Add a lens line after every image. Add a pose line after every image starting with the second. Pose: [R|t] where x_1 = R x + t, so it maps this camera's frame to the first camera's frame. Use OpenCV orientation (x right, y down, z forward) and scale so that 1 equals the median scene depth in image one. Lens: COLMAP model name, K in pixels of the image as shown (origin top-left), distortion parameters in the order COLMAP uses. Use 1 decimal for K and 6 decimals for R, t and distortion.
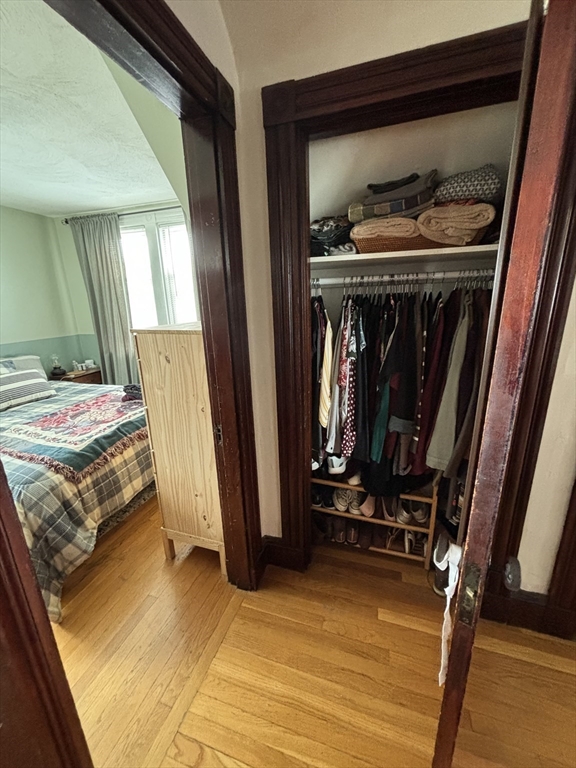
lens RADIAL K [[310.4, 0, 286.3], [0, 310.4, 384.9], [0, 0, 1]] dist [0.002906, -0.000849]
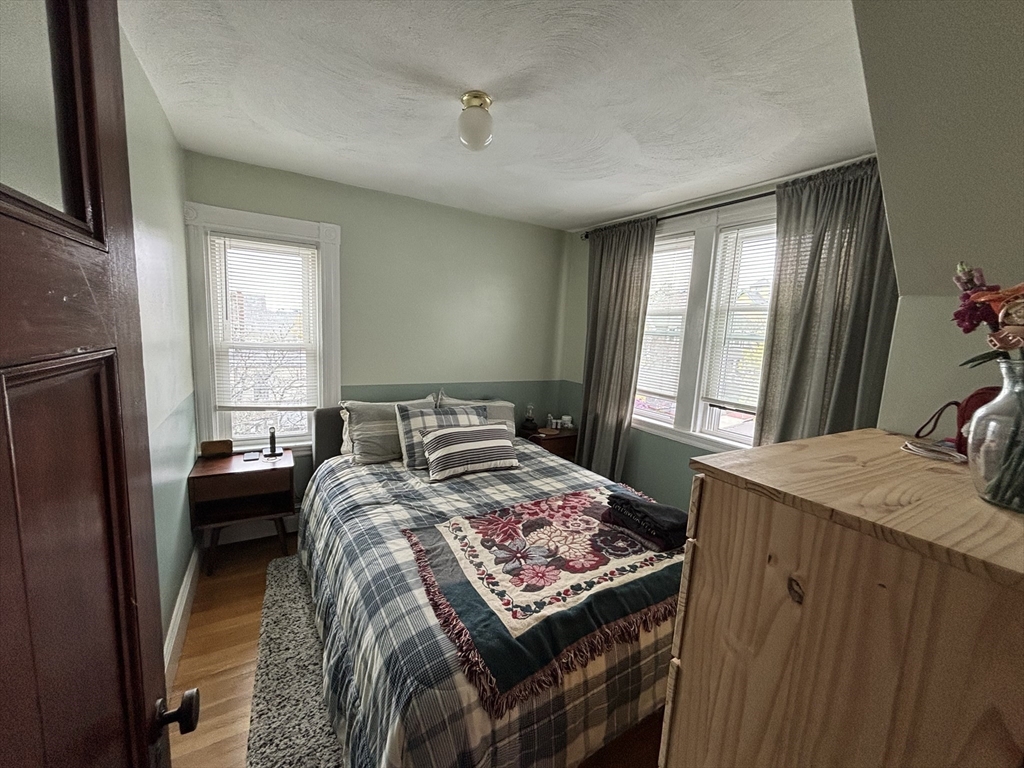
lens RADIAL K [[413.9, 0, 509.4], [0, 413.9, 380.4], [0, 0, 1]] dist [0.002906, -0.000849]
pose [[0.750701, 0.151567, -0.643021, -0.233485], [-0.248097, 0.966764, -0.061766, -0.120255], [0.612288, 0.205899, 0.763354, 0.298938]]
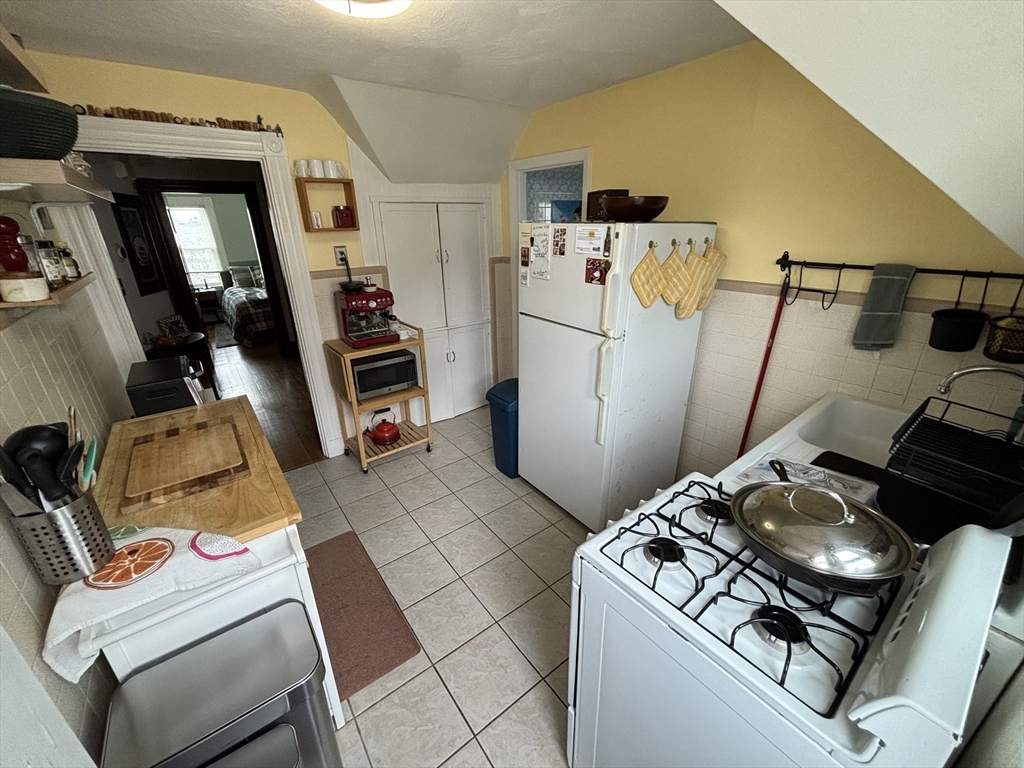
lens RADIAL K [[413.9, 0, 511.1], [0, 413.9, 384.6], [0, 0, 1]] dist [0.002906, -0.000849]
pose [[0.824113, 0.220148, -0.521893, 2.458189], [-0.156144, 0.973976, 0.164283, 0.002674], [0.544478, -0.053897, 0.837041, -0.671077]]
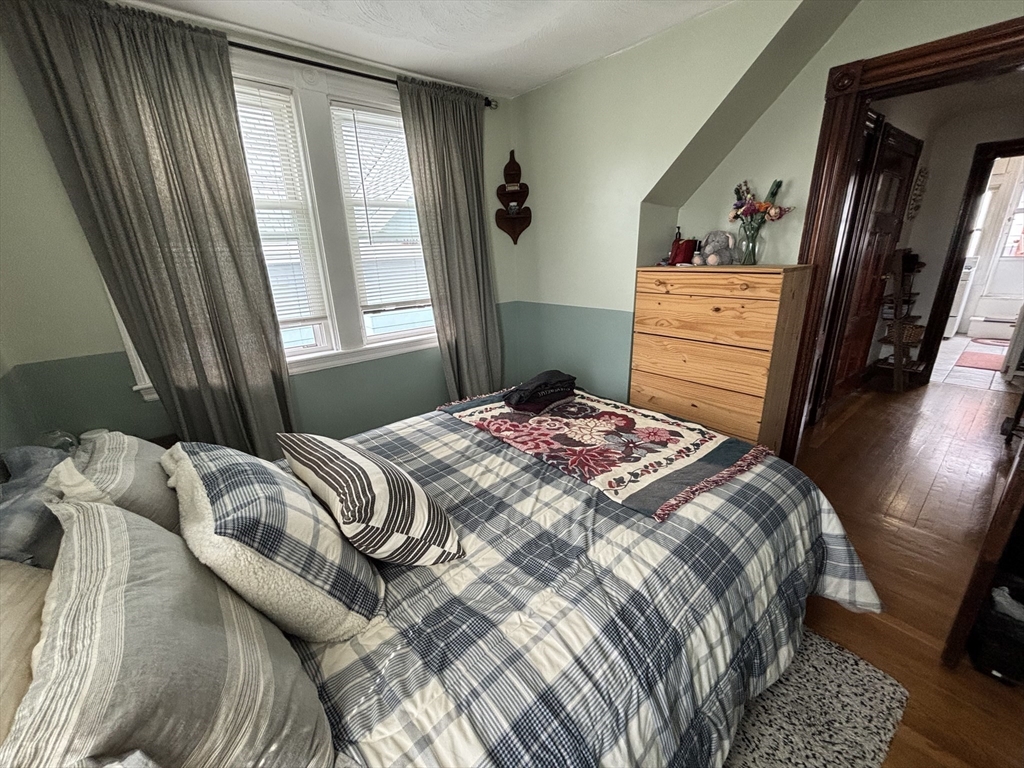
lens RADIAL K [[413.9, 0, 507.6], [0, 413.9, 385.4], [0, 0, 1]] dist [0.002906, -0.000849]
pose [[0.530464, -0.260690, 0.806628, -1.353136], [0.248557, 0.957550, 0.146006, -0.150078], [-0.810449, 0.123042, 0.572742, 0.655878]]
